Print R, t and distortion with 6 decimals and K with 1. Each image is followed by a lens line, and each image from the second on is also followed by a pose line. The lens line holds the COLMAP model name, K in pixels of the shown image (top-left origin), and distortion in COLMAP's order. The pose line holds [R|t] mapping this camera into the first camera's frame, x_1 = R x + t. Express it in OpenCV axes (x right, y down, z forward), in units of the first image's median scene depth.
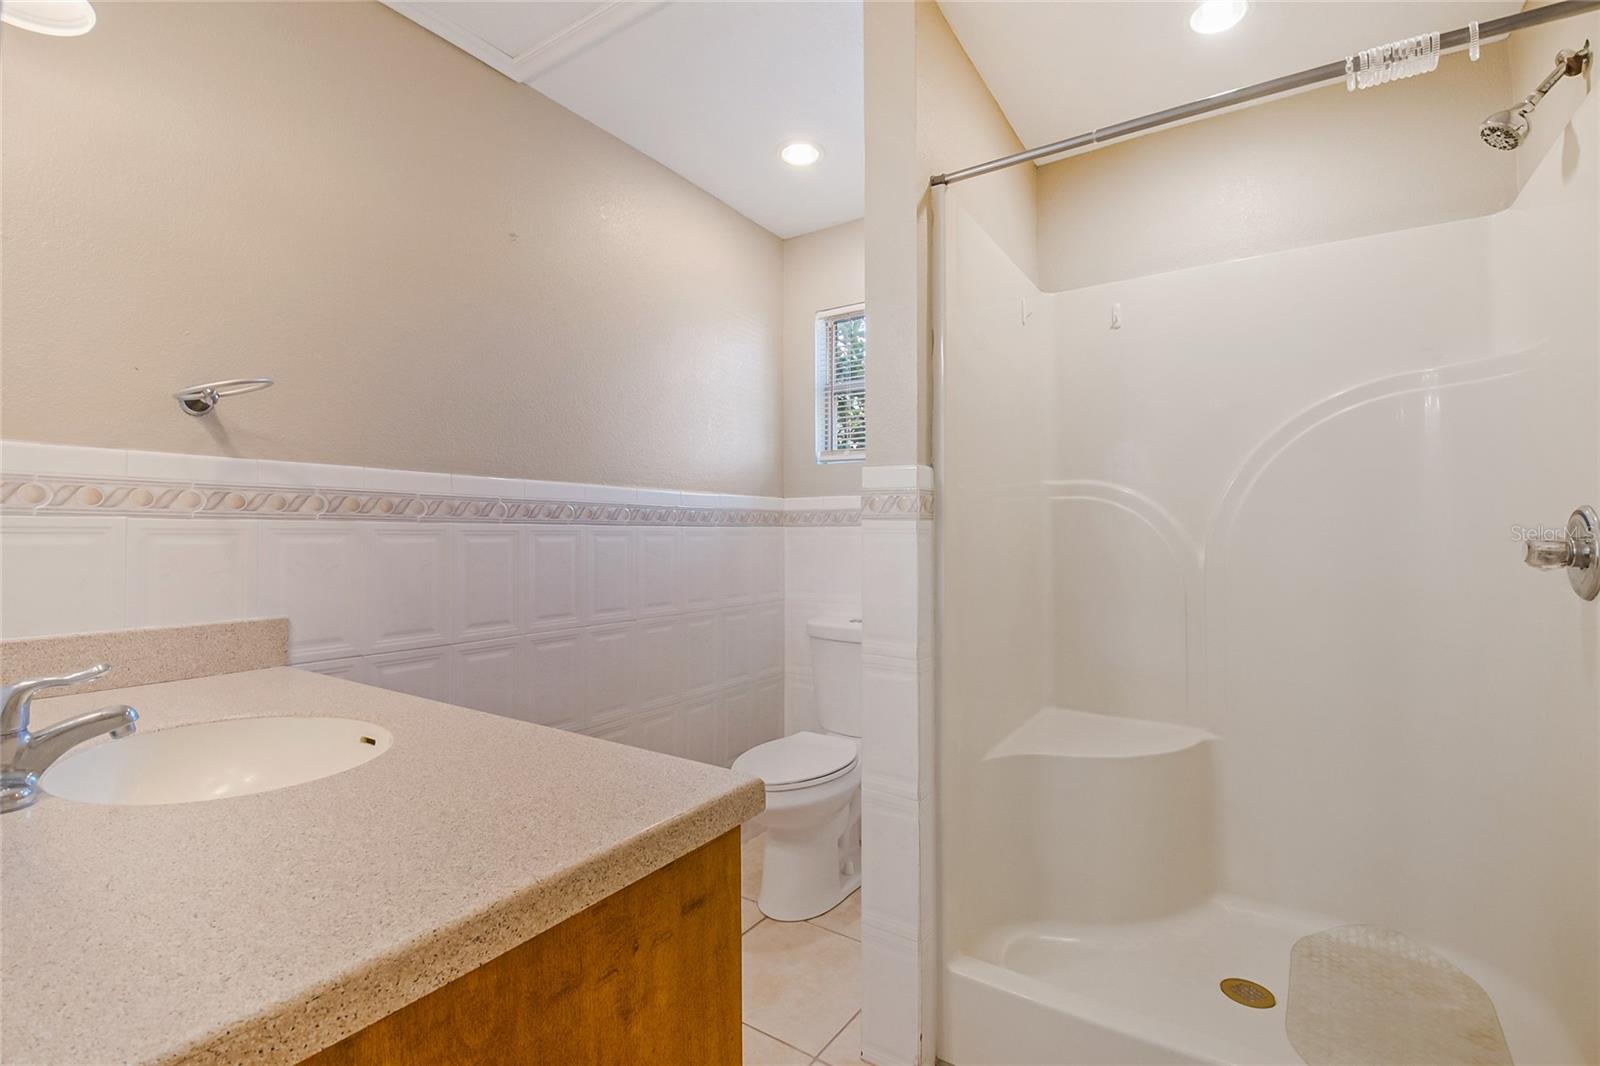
lens RADIAL K [[699.8, 0, 824.8], [0, 699.8, 518.5], [0, 0, 1]] dist [0.011999, -0.015180]
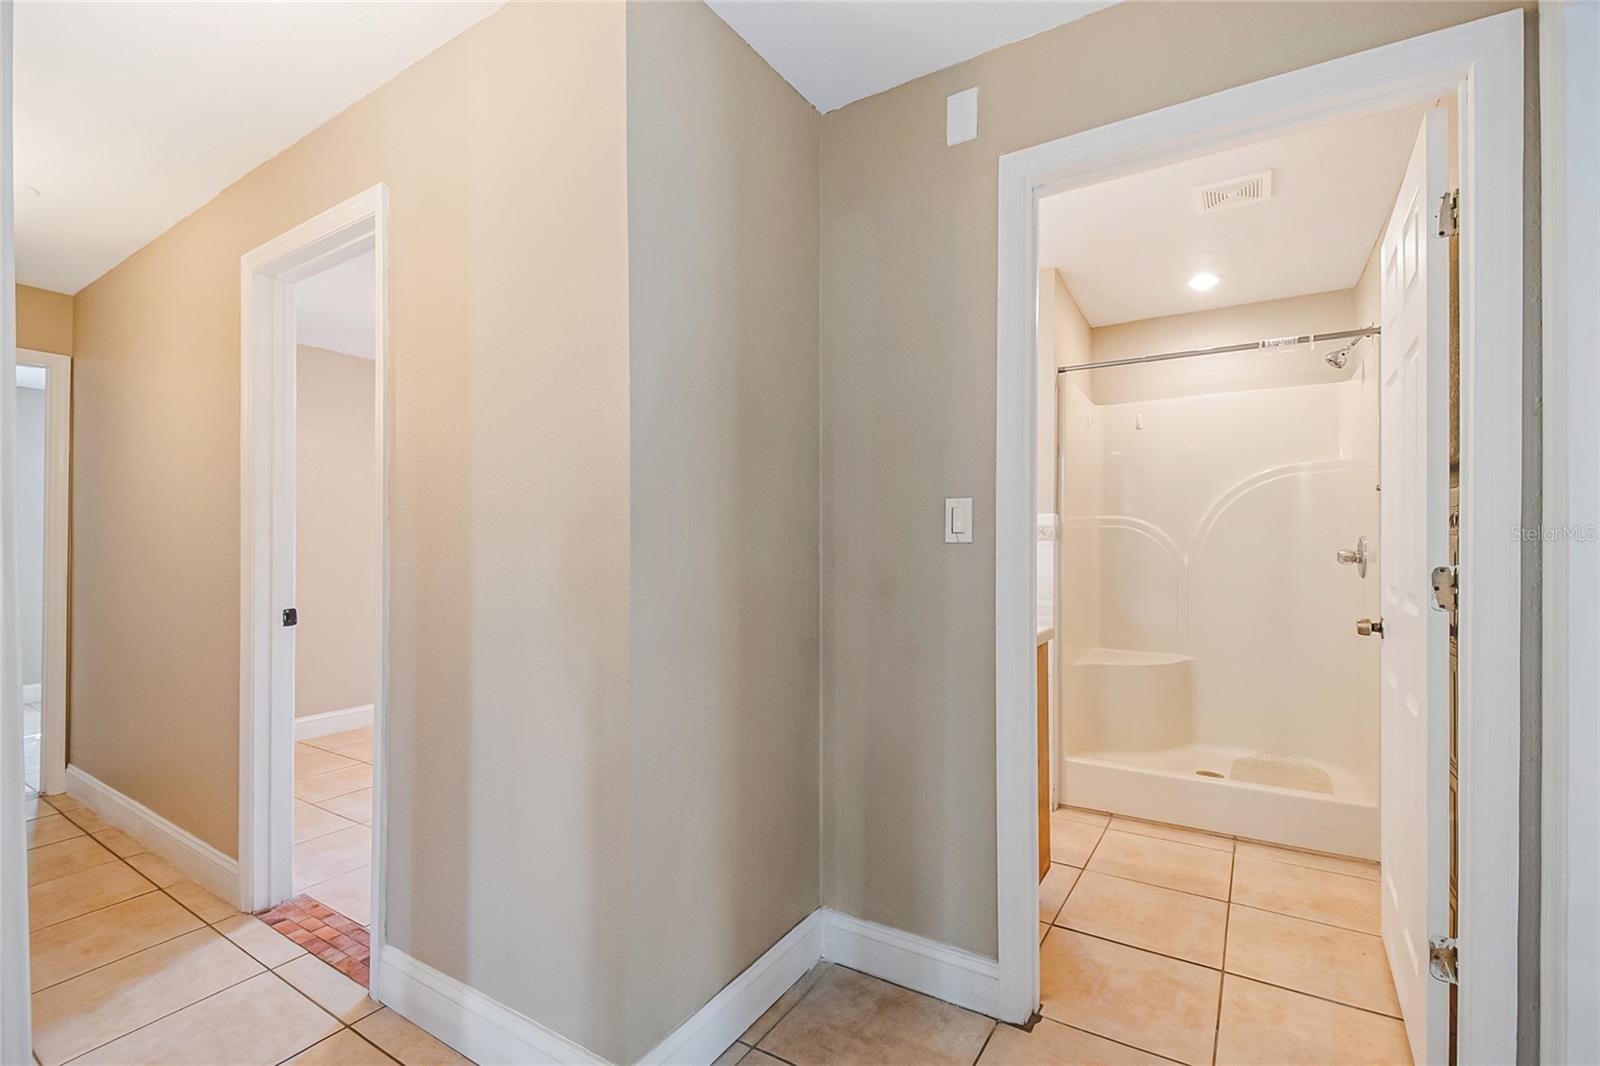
lens RADIAL K [[699.8, 0, 806.1], [0, 699.8, 545.2], [0, 0, 1]] dist [0.011999, -0.015180]
pose [[0.999824, 0.003785, 0.018394, -0.554586], [-0.004189, 0.999750, 0.021952, -0.022990], [-0.018307, -0.022025, 0.999590, -0.916863]]
